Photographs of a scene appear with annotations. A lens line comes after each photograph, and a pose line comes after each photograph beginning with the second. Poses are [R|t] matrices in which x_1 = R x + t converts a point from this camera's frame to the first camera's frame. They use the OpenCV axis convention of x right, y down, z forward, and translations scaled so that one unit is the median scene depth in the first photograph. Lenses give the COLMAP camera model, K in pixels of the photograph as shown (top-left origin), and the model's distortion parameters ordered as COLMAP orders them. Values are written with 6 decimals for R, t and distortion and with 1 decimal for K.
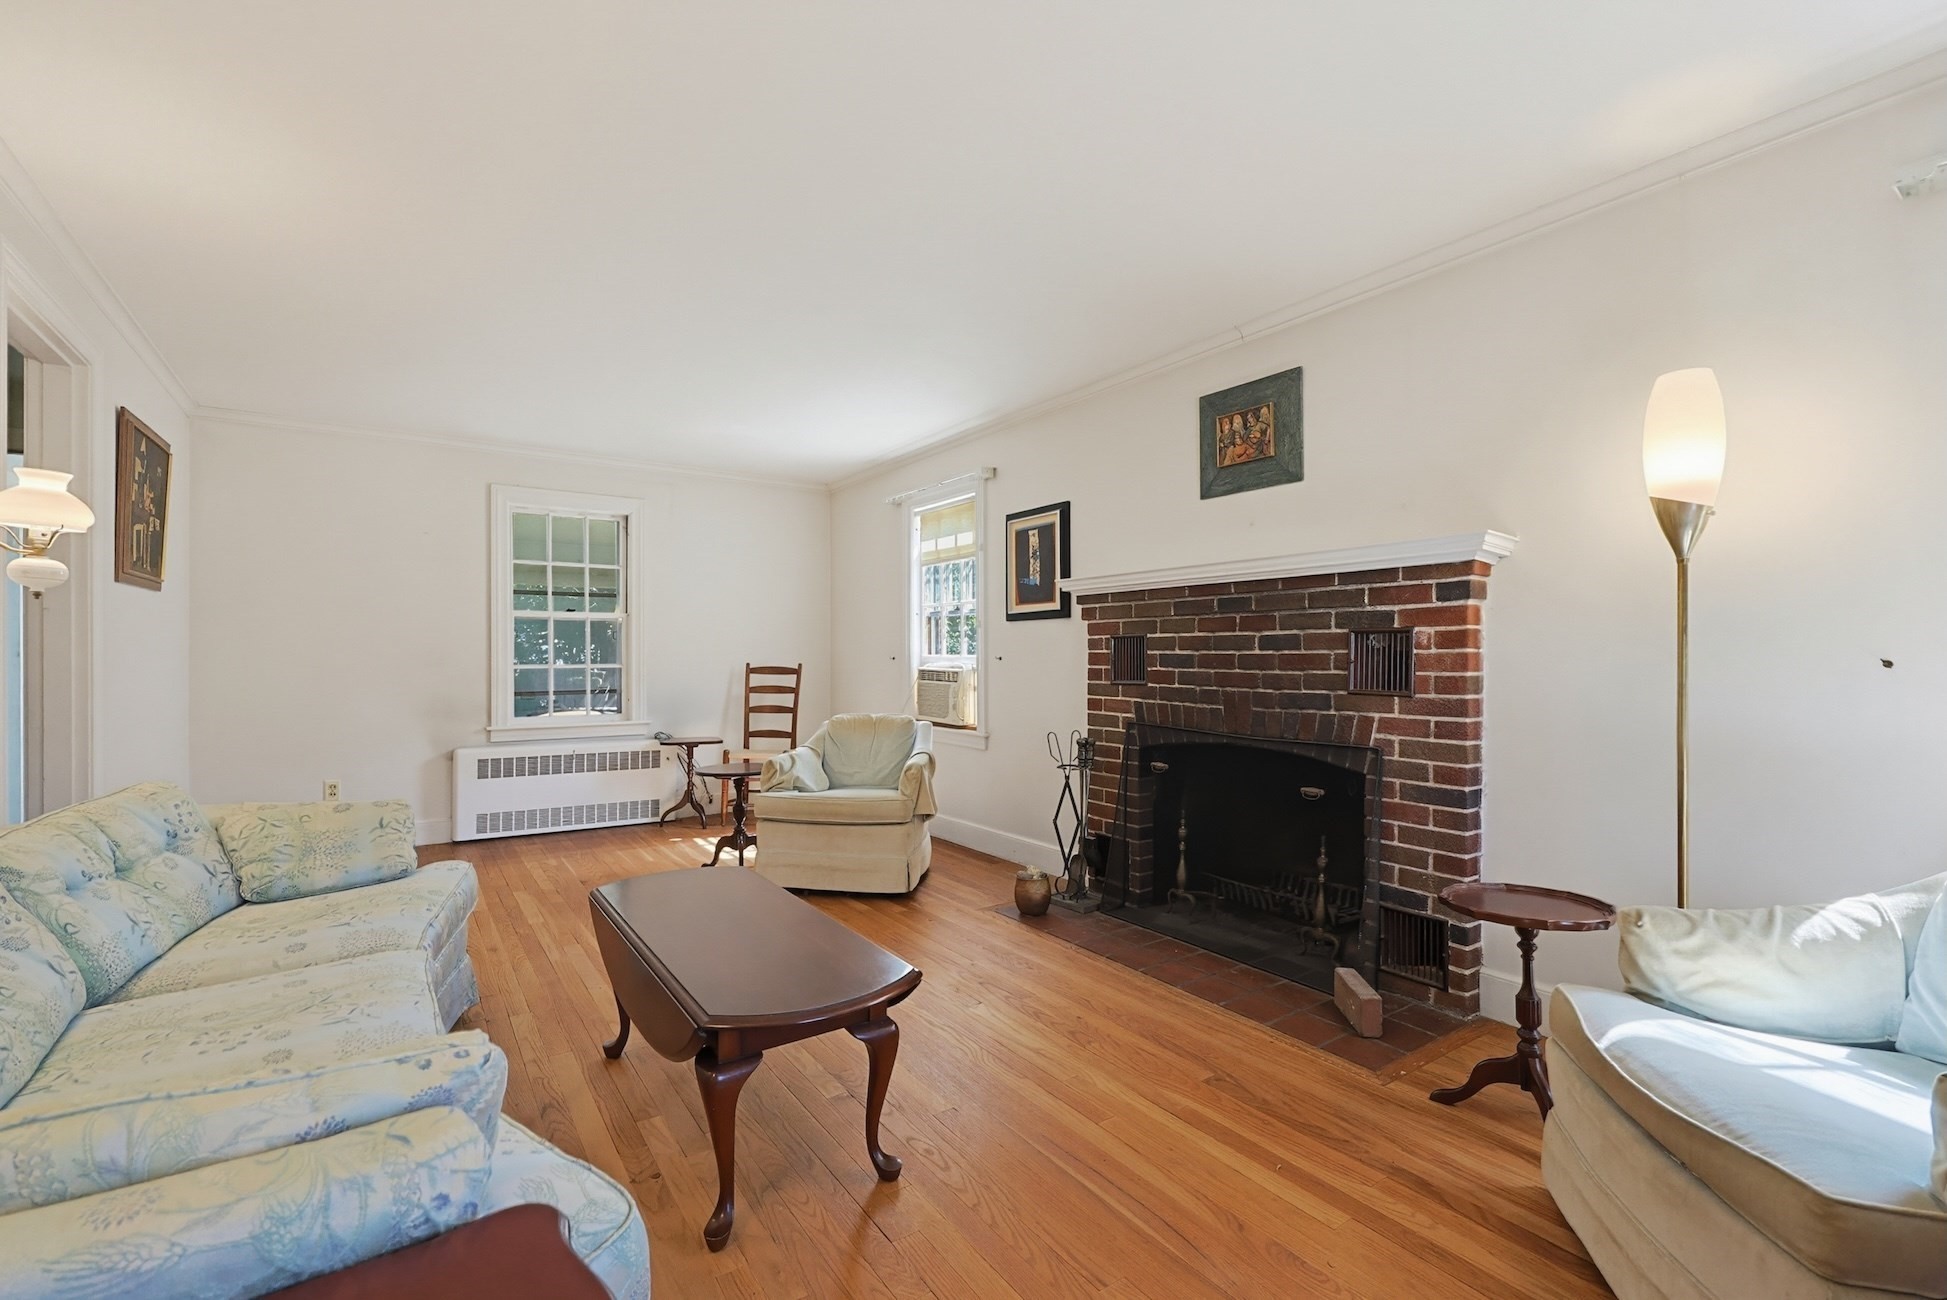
lens RADIAL K [[831.5, 0, 976.5], [0, 831.5, 650.5], [0, 0, 1]] dist [-0.008765, 0.000483]
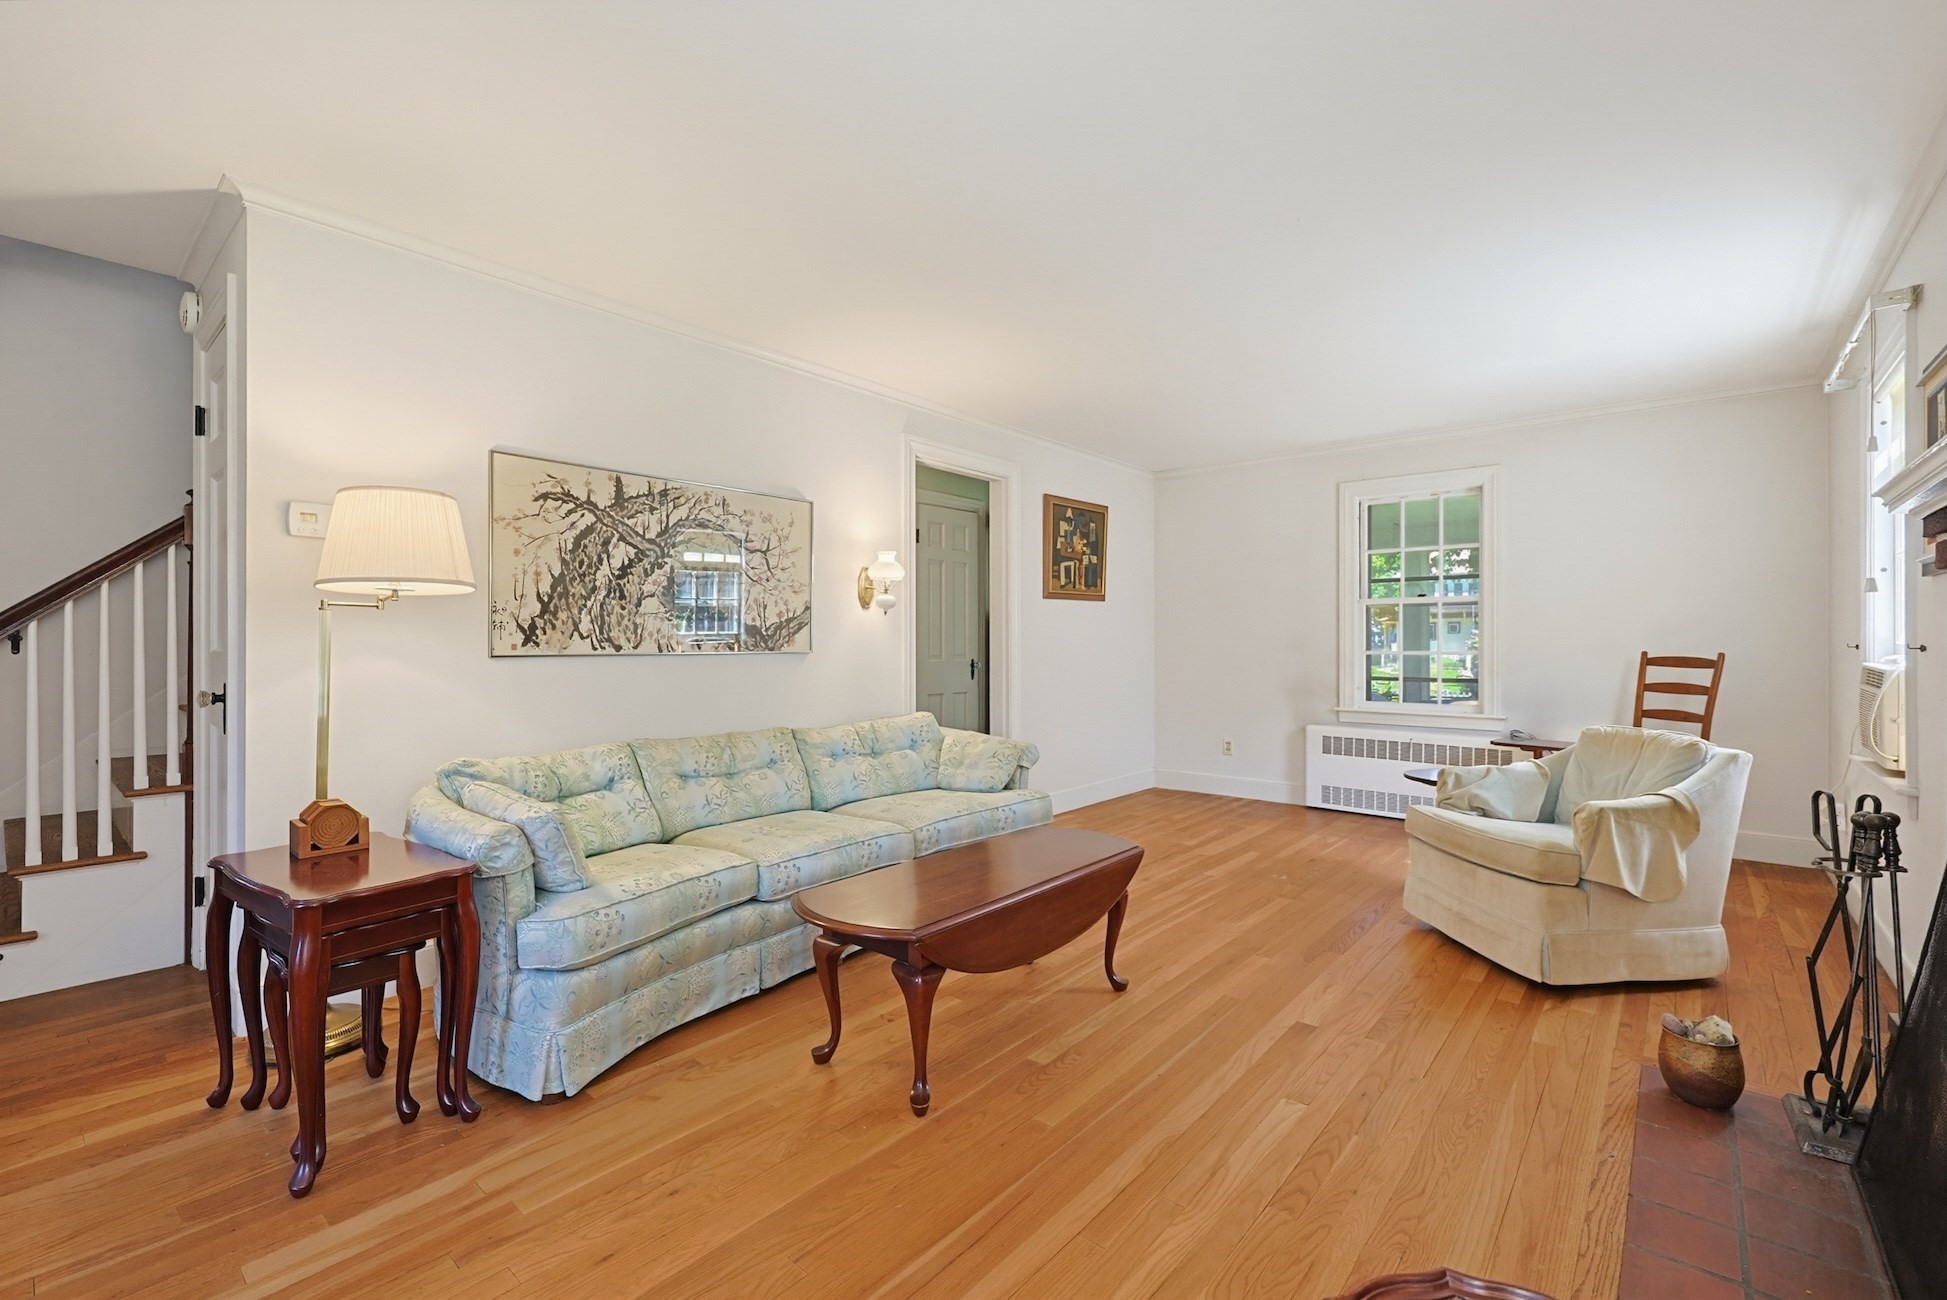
lens RADIAL K [[831.5, 0, 977.4], [0, 831.5, 645.3], [0, 0, 1]] dist [-0.008765, 0.000483]
pose [[0.251349, 0.004894, -0.967884, 0.340654], [0.008777, 0.999935, 0.007335, -0.001129], [0.967857, -0.010338, 0.251290, 0.268982]]
